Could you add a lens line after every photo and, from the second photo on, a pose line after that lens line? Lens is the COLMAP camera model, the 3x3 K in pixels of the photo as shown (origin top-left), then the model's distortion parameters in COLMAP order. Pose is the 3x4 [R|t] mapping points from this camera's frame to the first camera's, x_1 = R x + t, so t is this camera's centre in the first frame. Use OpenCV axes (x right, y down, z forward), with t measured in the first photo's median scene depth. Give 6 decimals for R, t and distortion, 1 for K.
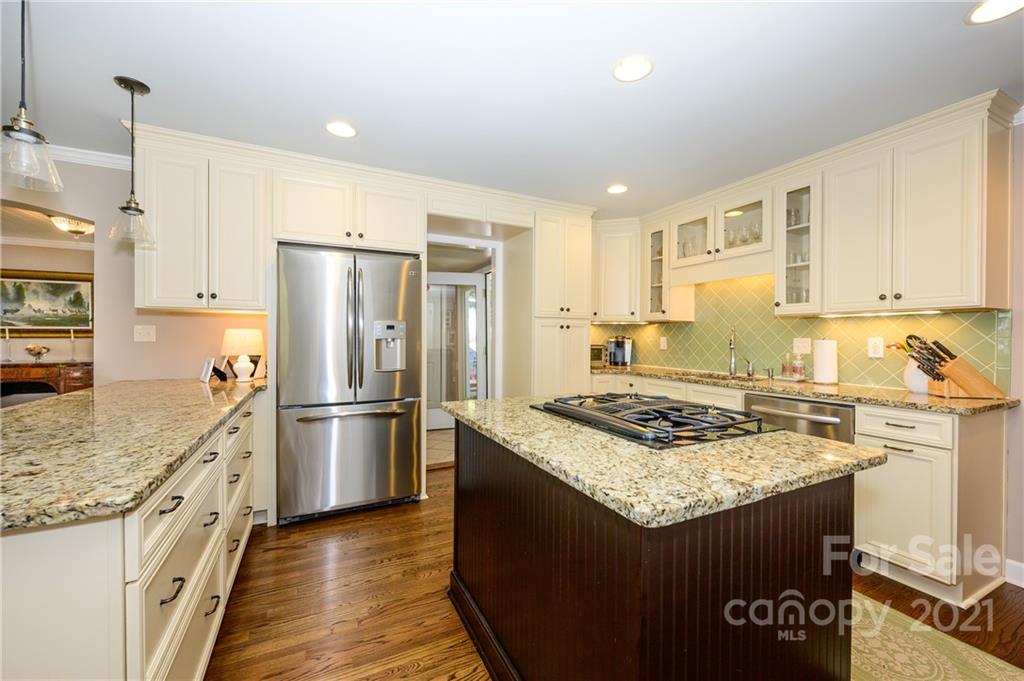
lens RADIAL K [[405.7, 0, 510.0], [0, 405.7, 336.8], [0, 0, 1]] dist [0.001656, 0.000186]
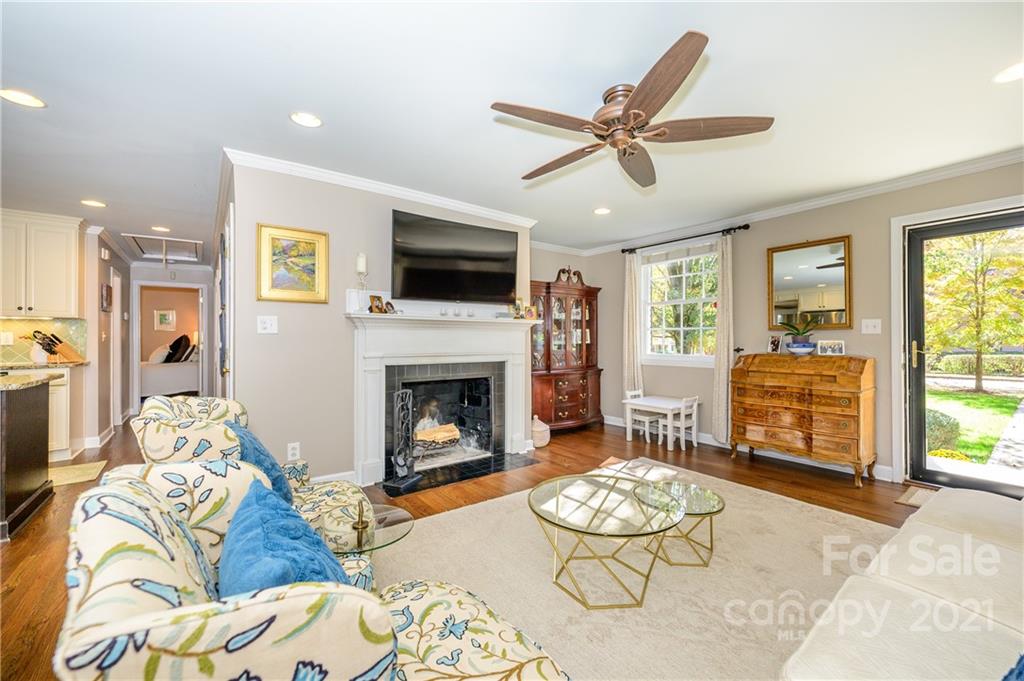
lens RADIAL K [[406.0, 0, 512.6], [0, 406.0, 339.7], [0, 0, 1]] dist [-0.000673, 0.000070]
pose [[-0.191276, -0.005865, 0.981519, -0.711877], [0.000209, 0.999982, 0.006016, 0.014945], [-0.981536, 0.001356, -0.191271, -0.437334]]
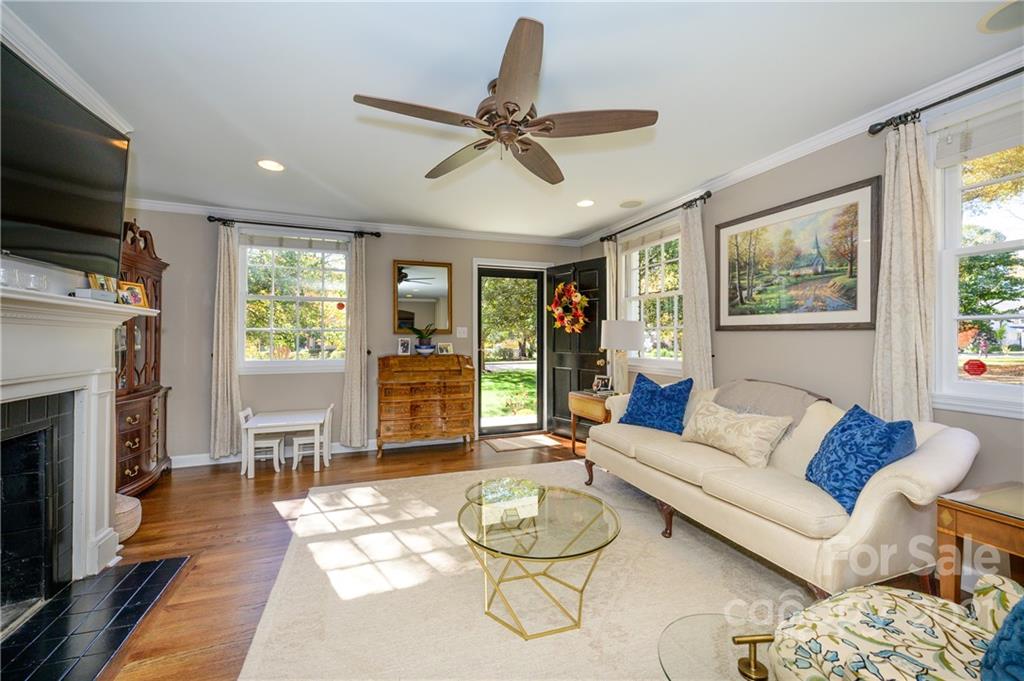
lens RADIAL K [[409.0, 0, 506.0], [0, 409.0, 335.1], [0, 0, 1]] dist [-0.000065, 0.000129]
pose [[-0.994722, -0.005443, 0.102464, -0.238177], [-0.006347, 0.999944, -0.008492, 0.009213], [-0.102412, -0.009097, -0.994700, -0.152727]]
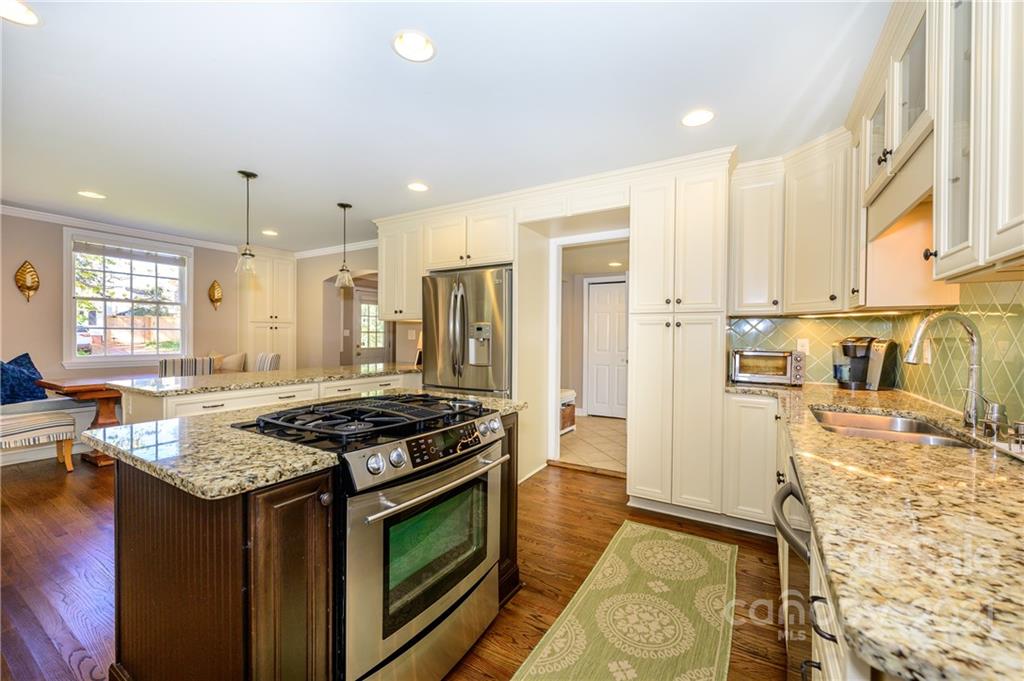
lens RADIAL K [[406.0, 0, 512.6], [0, 406.0, 339.7], [0, 0, 1]] dist [-0.000673, 0.000070]
pose [[0.540486, 0.004944, -0.841338, 0.588882], [-0.004887, 0.999984, 0.002736, 0.003221], [0.841339, 0.002633, 0.540502, 0.330628]]
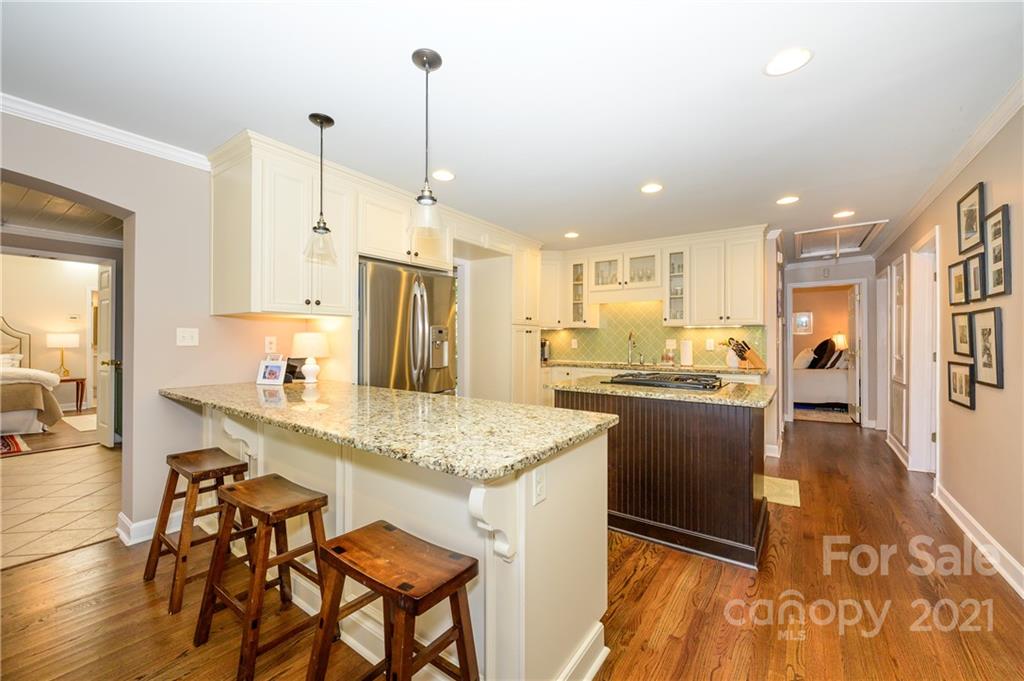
lens RADIAL K [[405.7, 0, 510.0], [0, 405.7, 336.8], [0, 0, 1]] dist [0.001656, 0.000186]
pose [[0.883319, -0.000205, 0.468772, -0.520883], [0.002340, 0.999989, -0.003973, -0.002492], [-0.468766, 0.004606, 0.883310, -0.132939]]
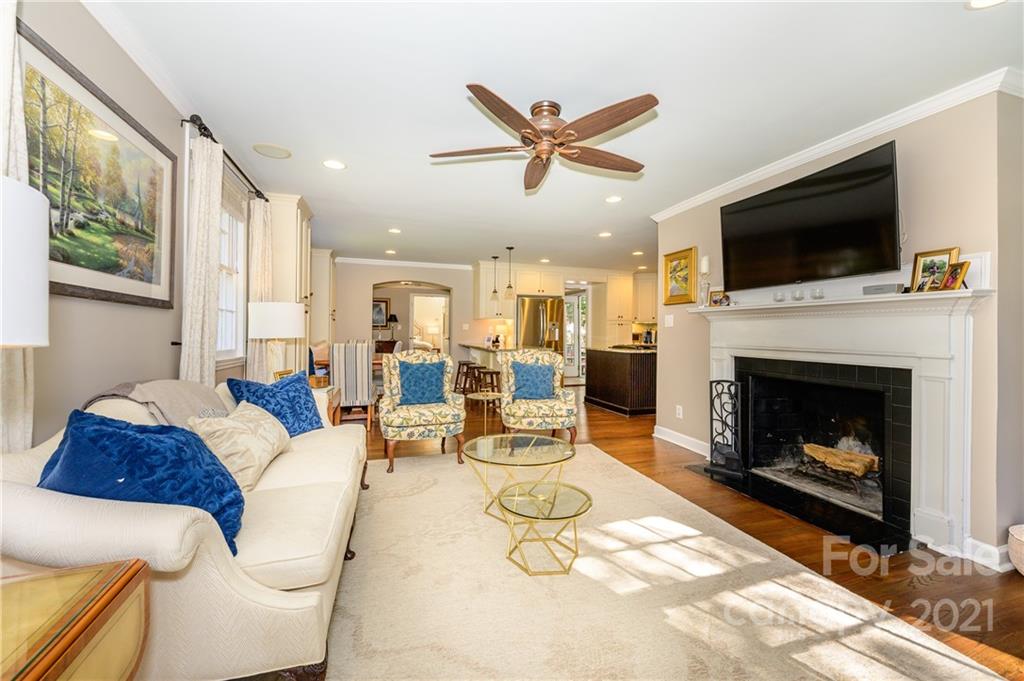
lens RADIAL K [[409.6, 0, 509.6], [0, 409.6, 330.9], [0, 0, 1]] dist [-0.000939, 0.000130]
pose [[0.989141, 0.002575, -0.146945, -0.139151], [-0.003514, 0.999975, -0.006128, 0.027352], [0.146926, 0.006578, 0.989126, -1.338064]]
